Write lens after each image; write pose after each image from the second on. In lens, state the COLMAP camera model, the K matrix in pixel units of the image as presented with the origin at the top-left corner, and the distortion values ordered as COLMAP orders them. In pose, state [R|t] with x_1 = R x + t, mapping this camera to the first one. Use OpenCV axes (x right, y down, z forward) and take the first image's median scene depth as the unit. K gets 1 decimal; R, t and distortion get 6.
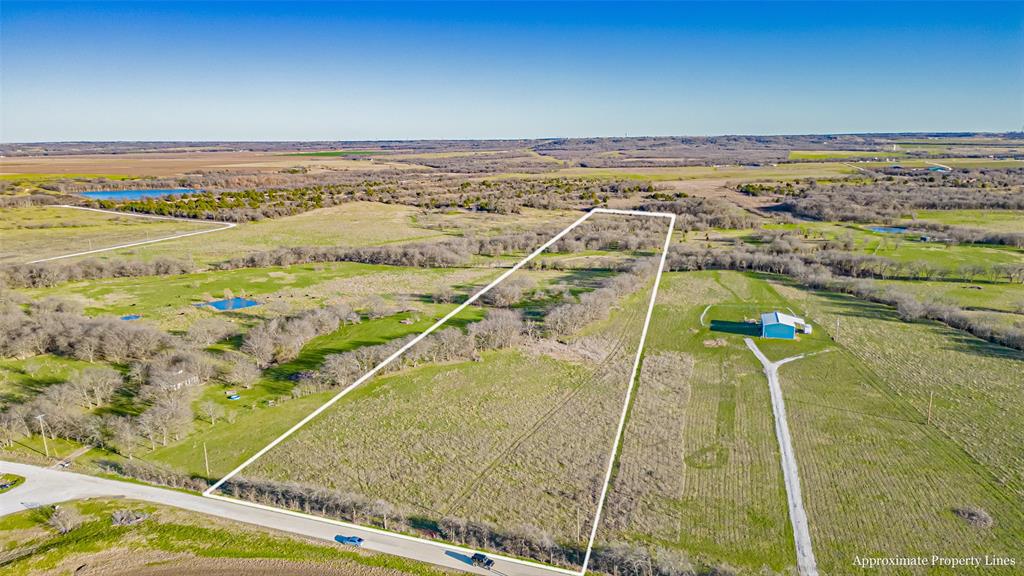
lens RADIAL K [[710.4, 0, 508.8], [0, 710.4, 290.4], [0, 0, 1]] dist [0.093971, -0.110929]
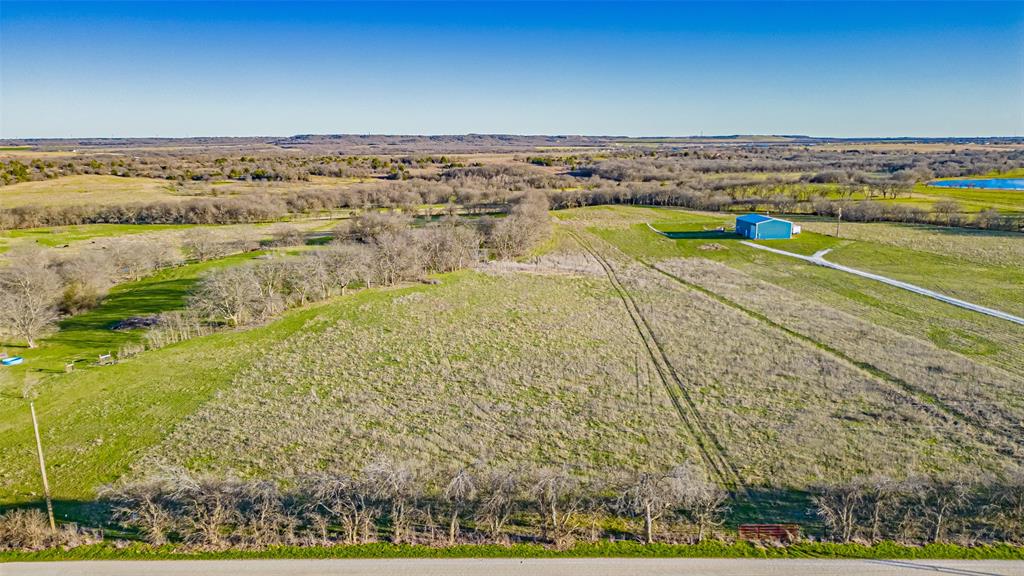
lens RADIAL K [[710.4, 0, 508.8], [0, 710.4, 290.4], [0, 0, 1]] dist [0.093971, -0.110929]
pose [[0.935724, -0.069377, 0.345844, -0.066390], [0.072395, 0.997367, 0.004201, 0.035236], [-0.345225, 0.021107, 0.938283, 0.122159]]
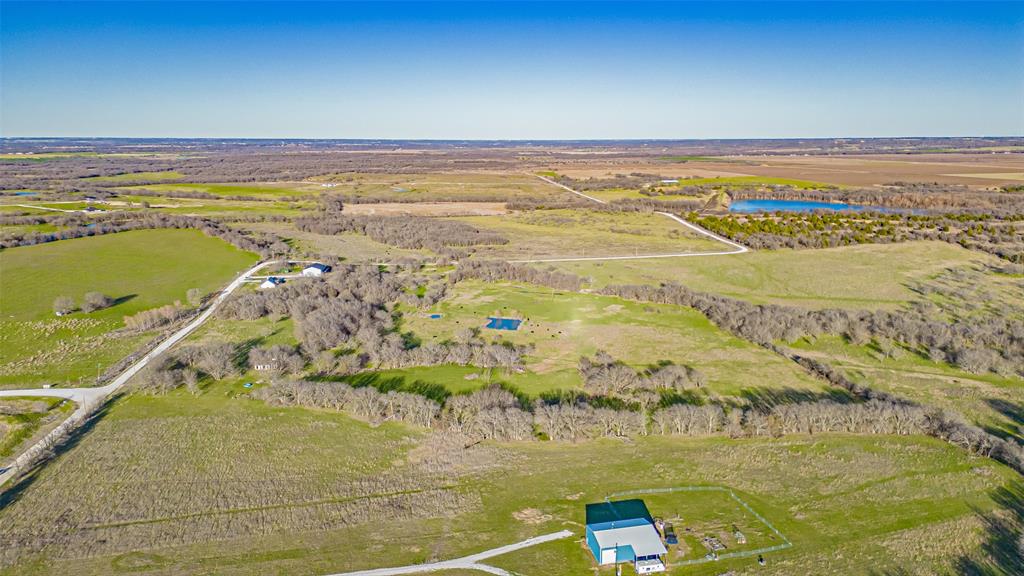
lens RADIAL K [[710.4, 0, 508.8], [0, 710.4, 290.4], [0, 0, 1]] dist [0.093971, -0.110929]
pose [[0.486520, 0.190769, -0.852588, 0.311171], [-0.182237, 0.976563, 0.114518, -0.086851], [0.854452, 0.099658, 0.509882, 0.196100]]
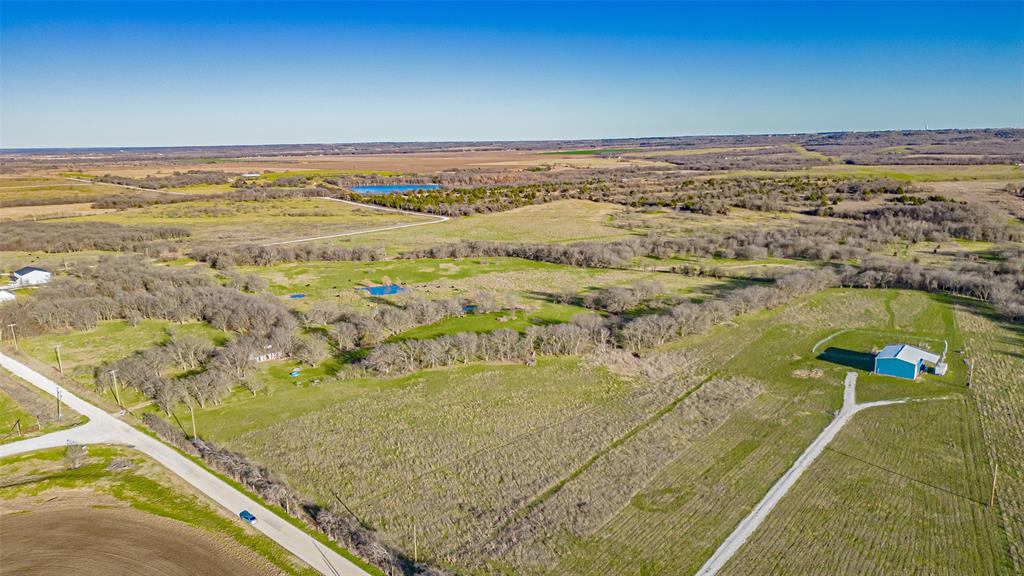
lens RADIAL K [[710.4, 0, 508.8], [0, 710.4, 290.4], [0, 0, 1]] dist [0.093971, -0.110929]
pose [[0.933320, 0.067490, -0.352646, 0.088051], [-0.066122, 0.997684, 0.015941, -0.005525], [0.352905, 0.008440, 0.935621, 0.023330]]
